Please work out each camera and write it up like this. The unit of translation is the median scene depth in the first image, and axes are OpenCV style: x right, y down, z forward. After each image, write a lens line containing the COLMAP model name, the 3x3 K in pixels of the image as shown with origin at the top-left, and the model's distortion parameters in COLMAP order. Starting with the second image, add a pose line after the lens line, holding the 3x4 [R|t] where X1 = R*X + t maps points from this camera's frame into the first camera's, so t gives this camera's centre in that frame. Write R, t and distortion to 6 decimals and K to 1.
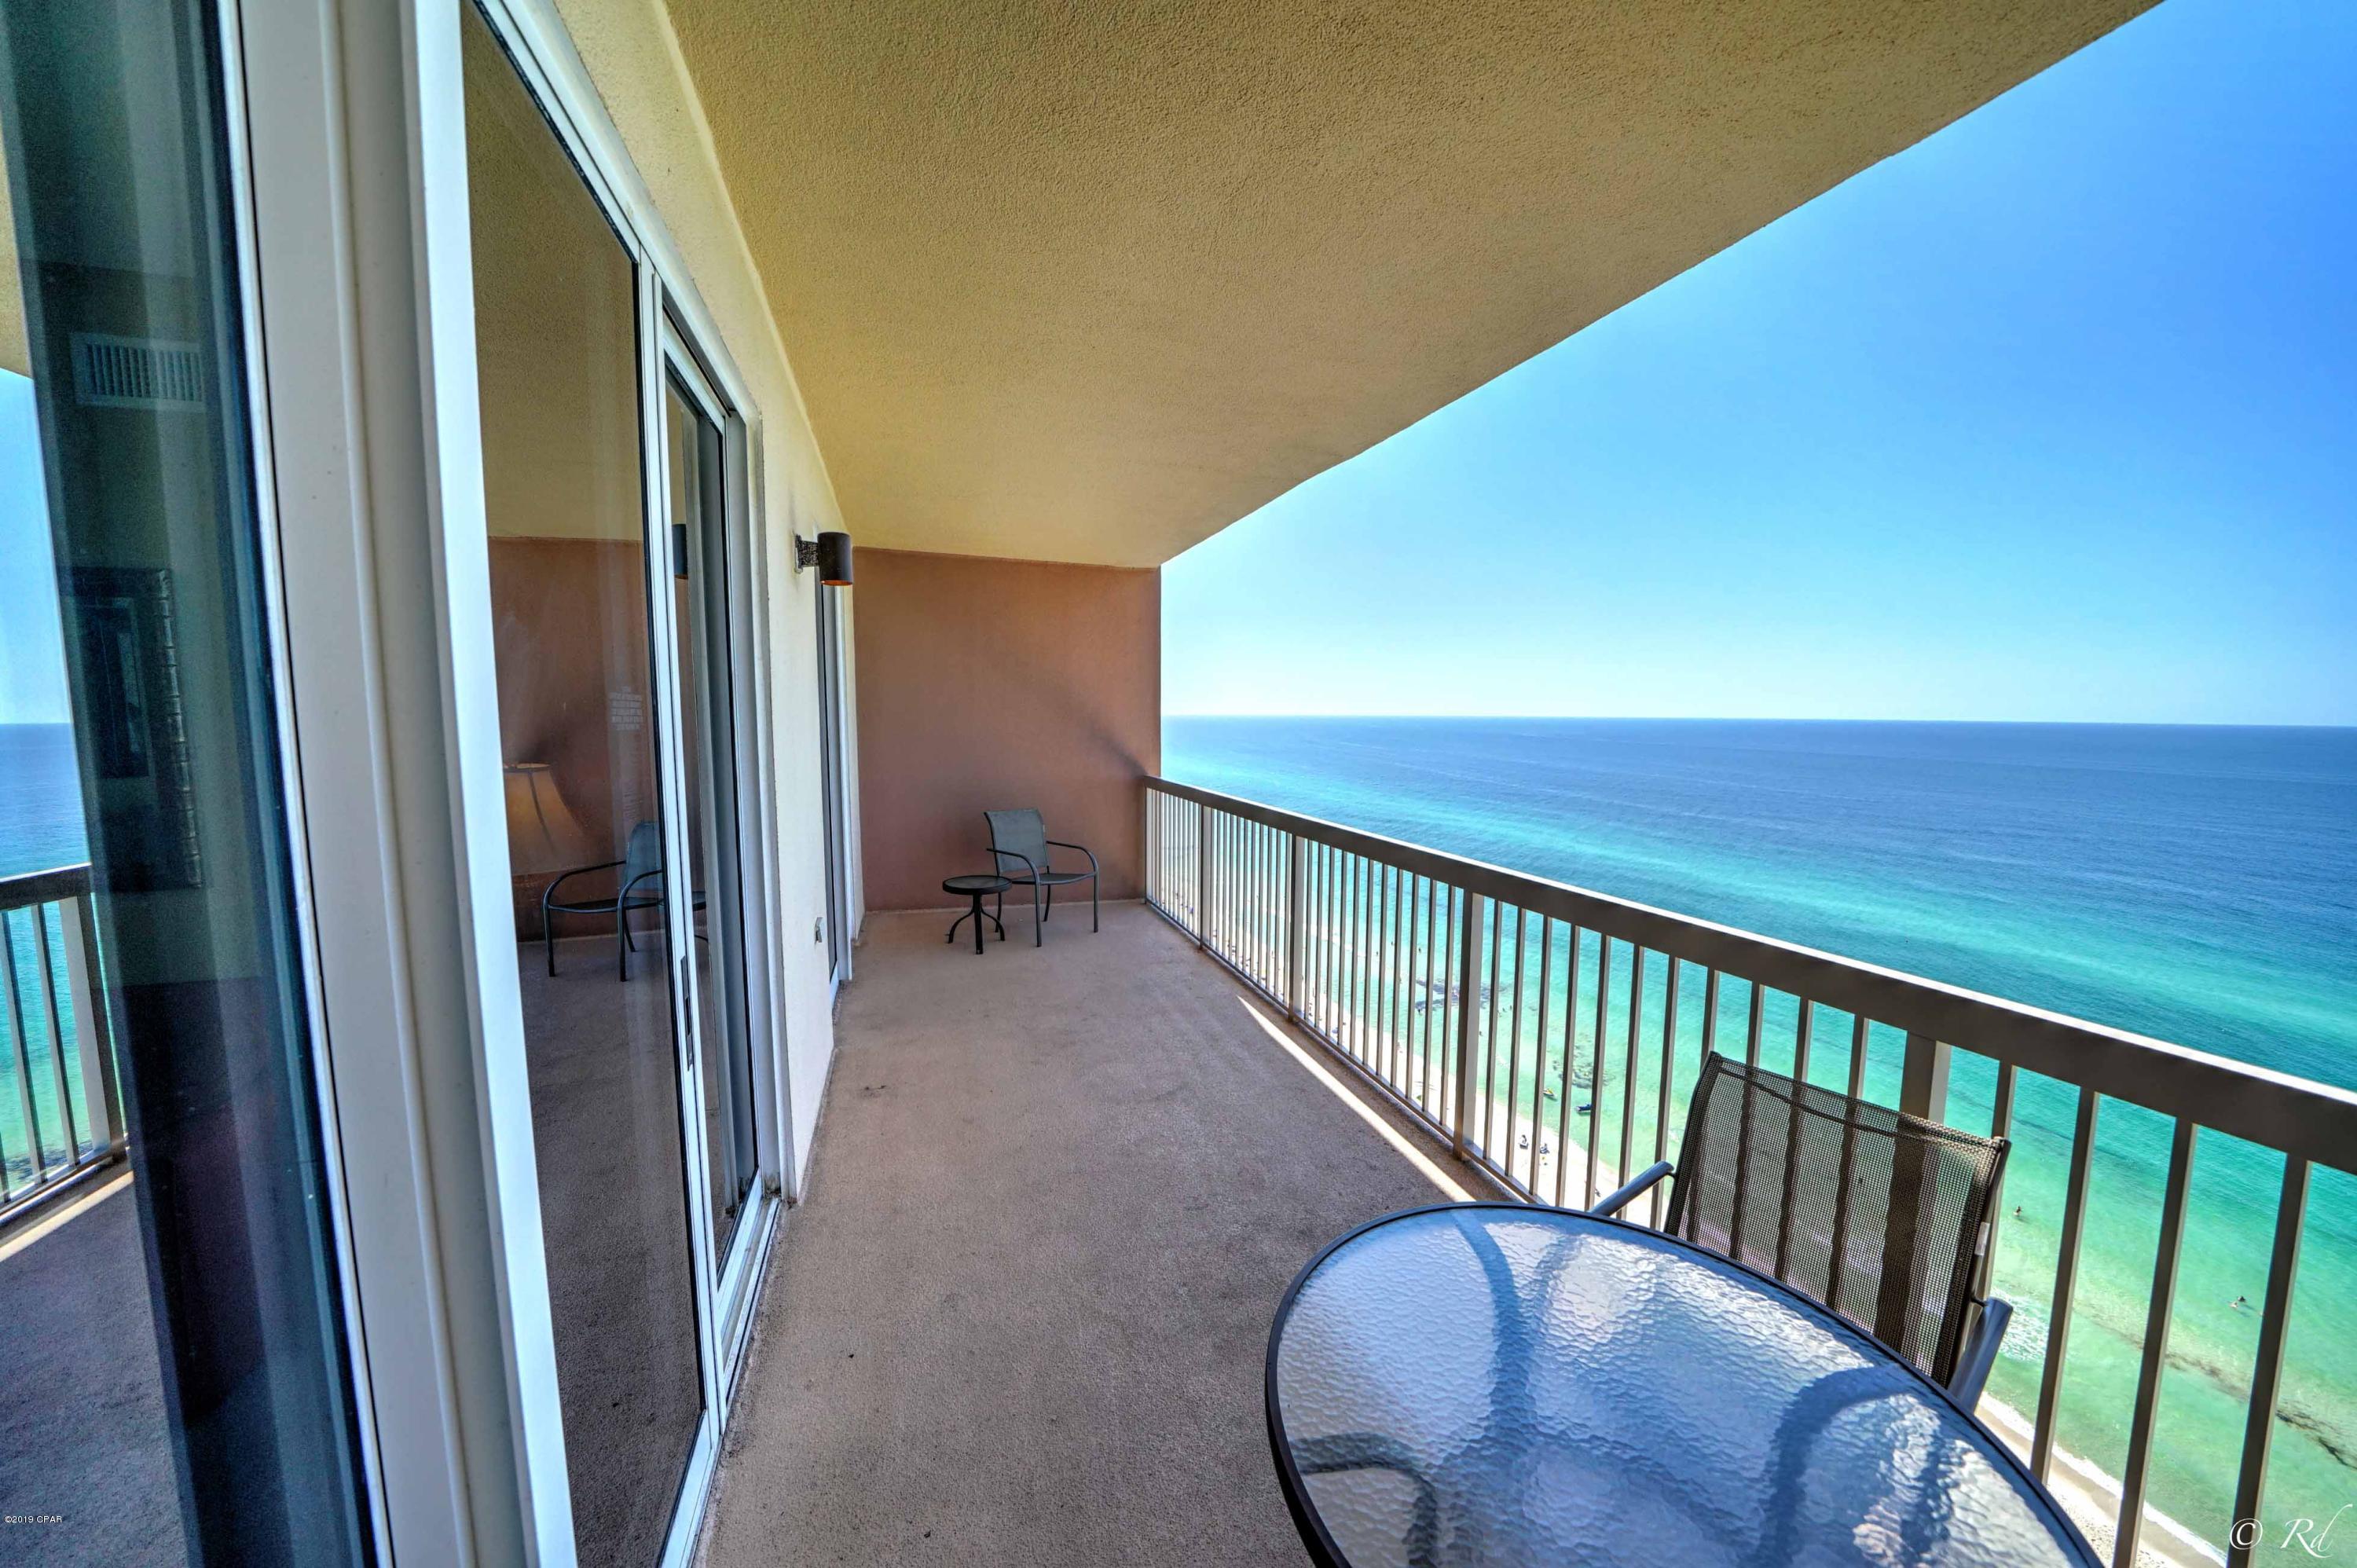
lens RADIAL K [[823.0, 0, 1177.1], [0, 823.0, 777.7], [0, 0, 1]] dist [-0.023594, 0.002511]
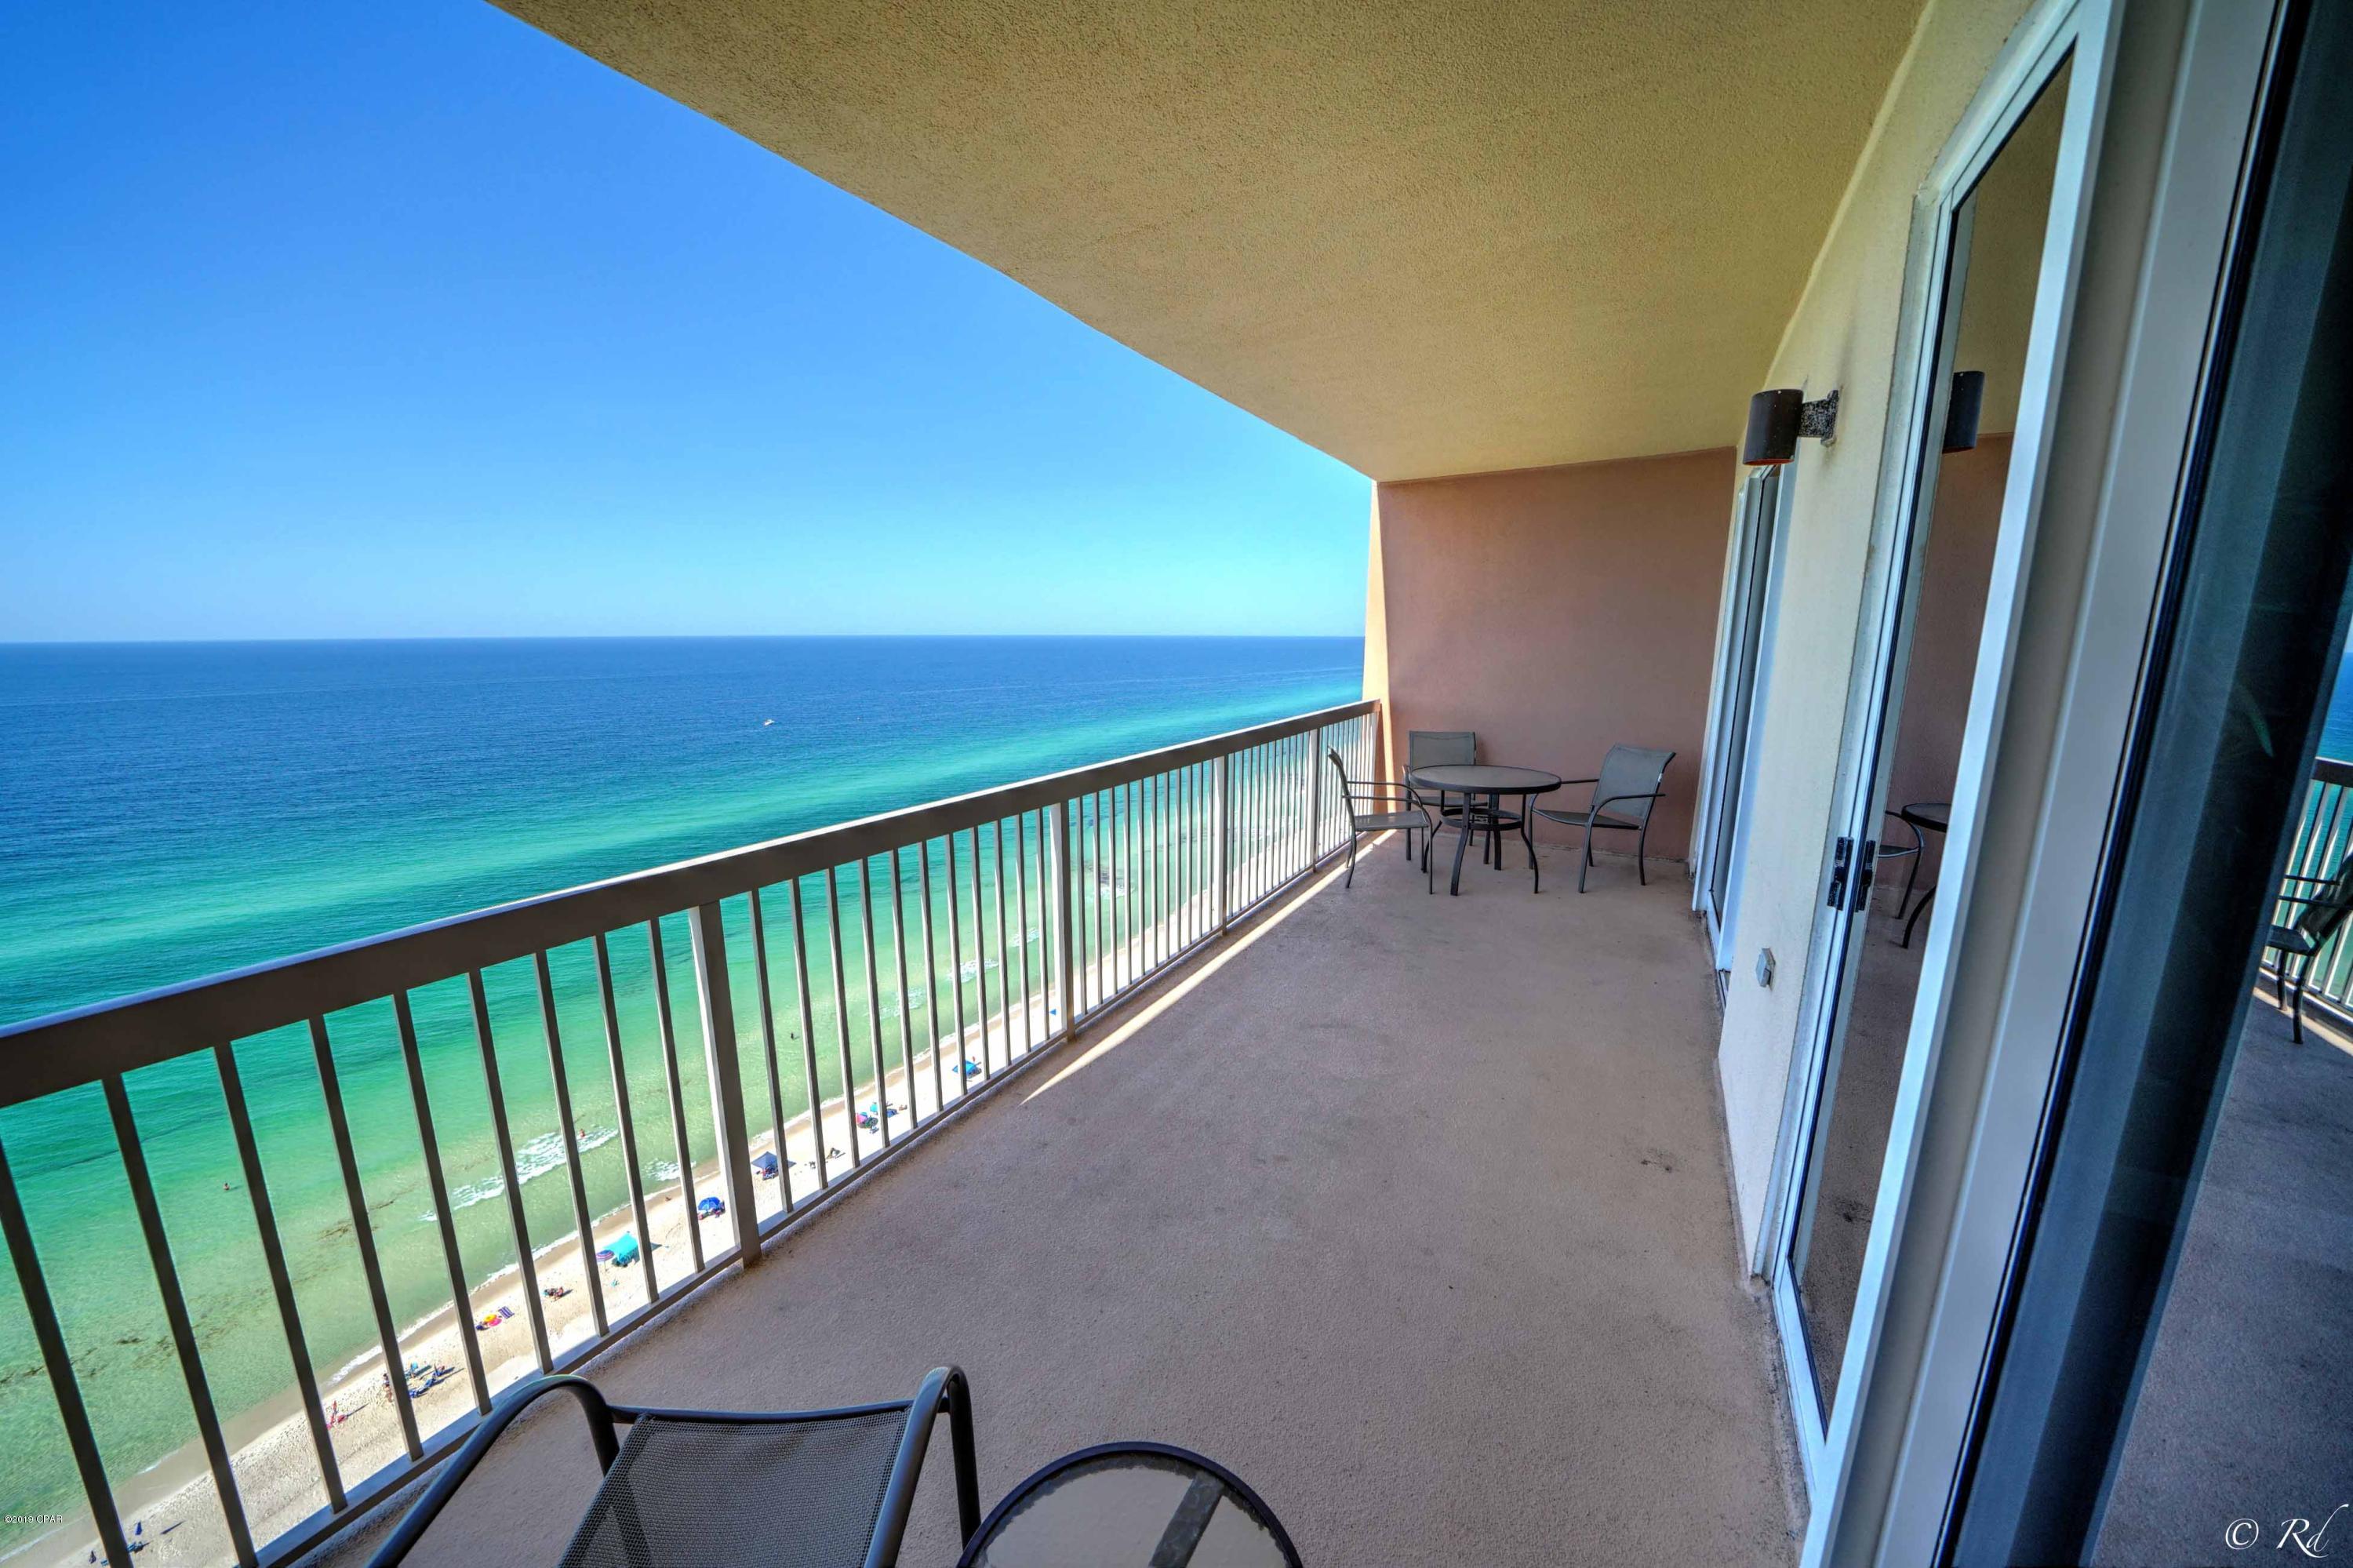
lens RADIAL K [[814.4, 0, 1172.4], [0, 814.4, 779.6], [0, 0, 1]] dist [-0.031137, 0.004547]
pose [[-0.665144, -0.137213, 0.734000, -0.490263], [0.057121, 0.970742, 0.233232, -0.122961], [-0.744527, 0.197060, -0.637846, 1.495590]]
